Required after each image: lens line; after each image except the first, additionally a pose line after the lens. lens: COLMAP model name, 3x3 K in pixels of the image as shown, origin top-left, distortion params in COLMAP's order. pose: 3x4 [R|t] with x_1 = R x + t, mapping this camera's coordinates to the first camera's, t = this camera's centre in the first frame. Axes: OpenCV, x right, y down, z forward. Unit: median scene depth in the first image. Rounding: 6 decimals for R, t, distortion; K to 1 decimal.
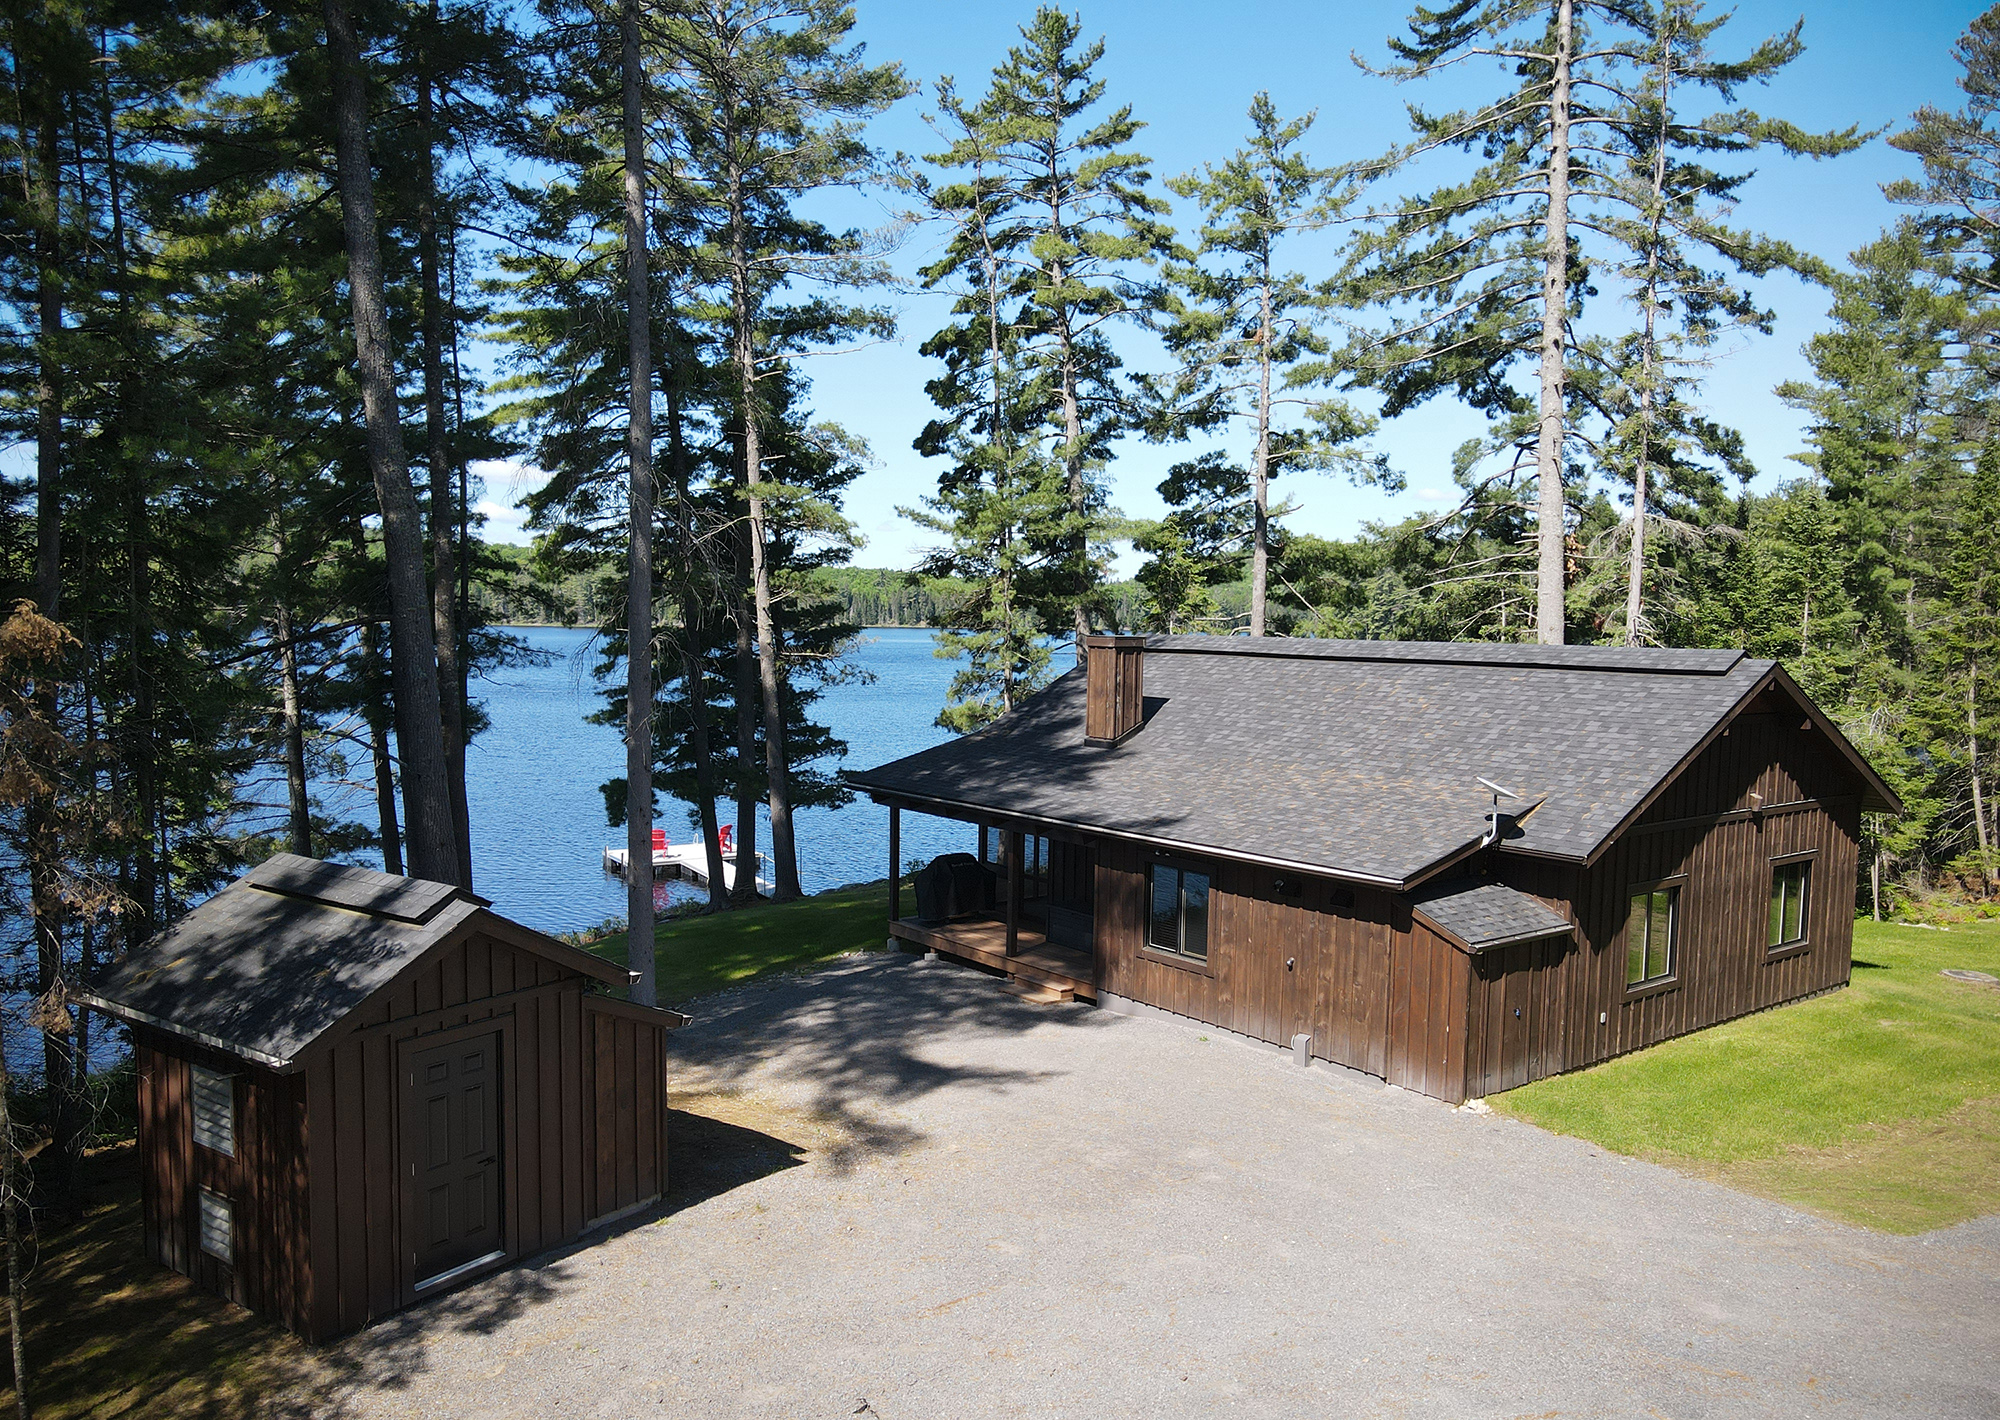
lens RADIAL K [[1208.9, 0, 1000.0], [0, 1208.9, 710.0], [0, 0, 1]] dist [-0.044373, 0.079935]
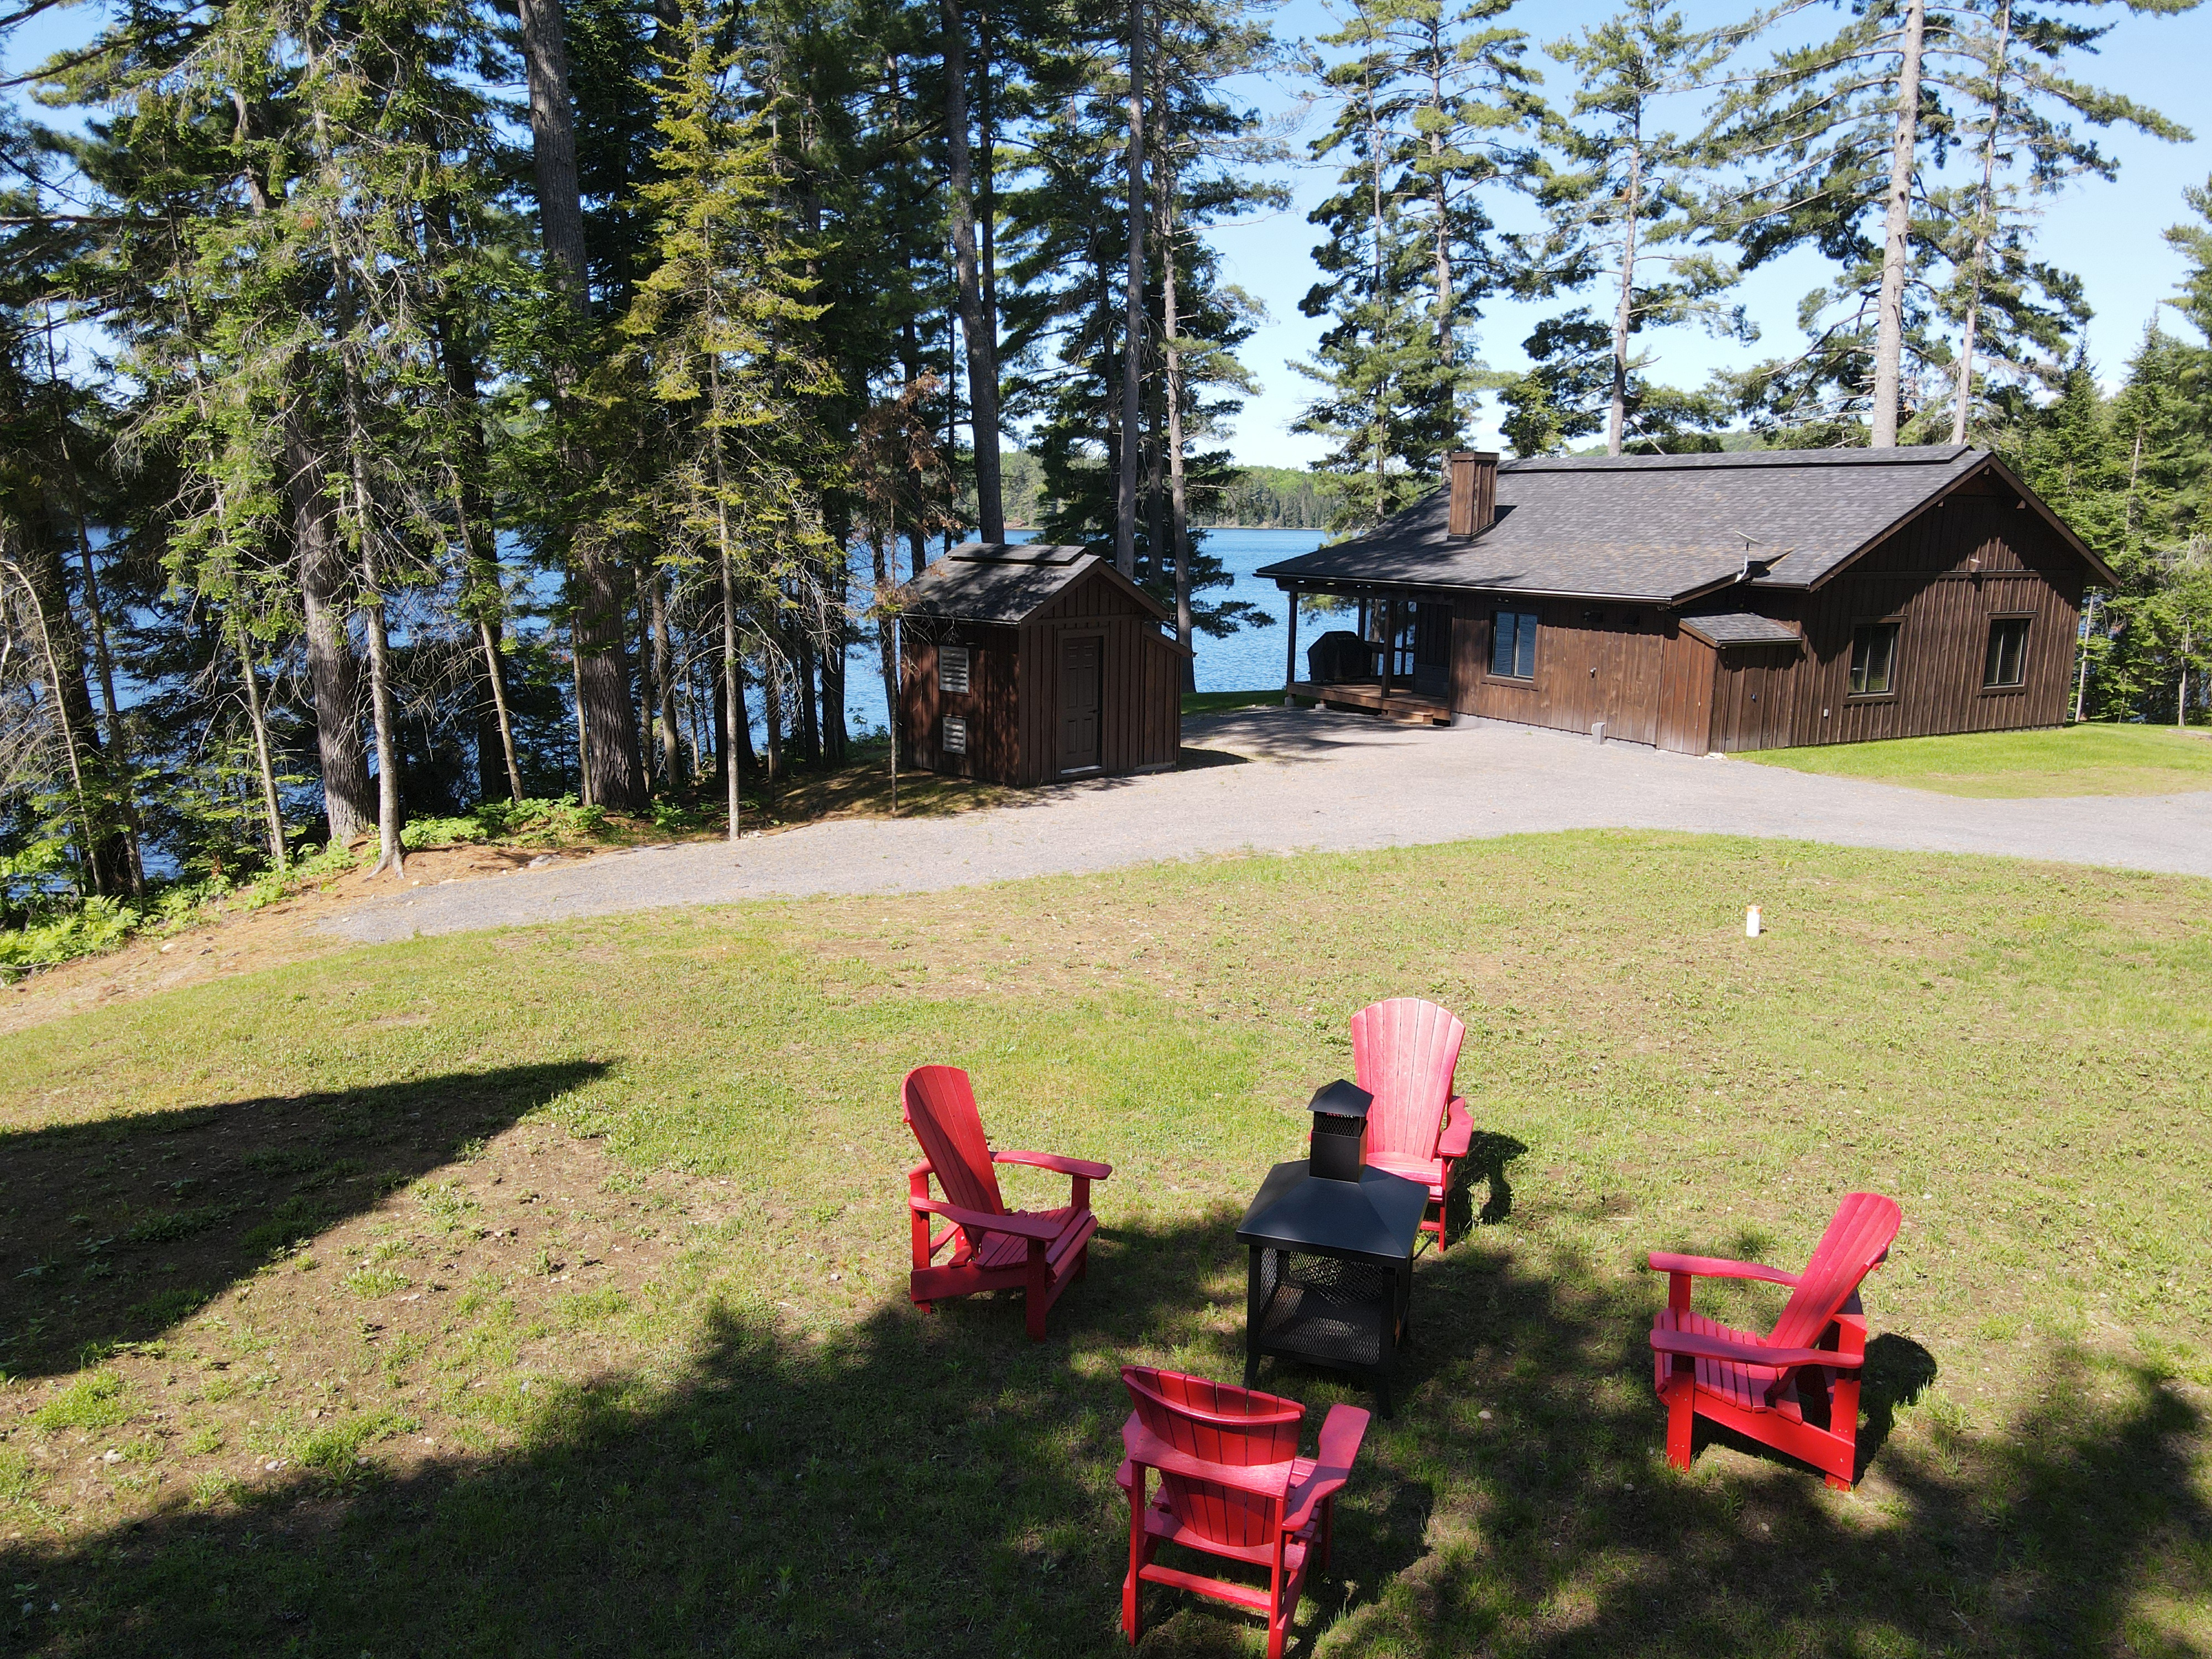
lens RADIAL K [[1556.4, 0, 1106.0], [0, 1556.4, 829.5], [0, 0, 1]] dist [0.004712, 0.003130]
pose [[0.989838, 0.028437, -0.139326, -0.035568], [-0.015500, 0.995538, 0.093075, 0.137635], [0.141352, -0.089969, 0.985863, -0.515419]]
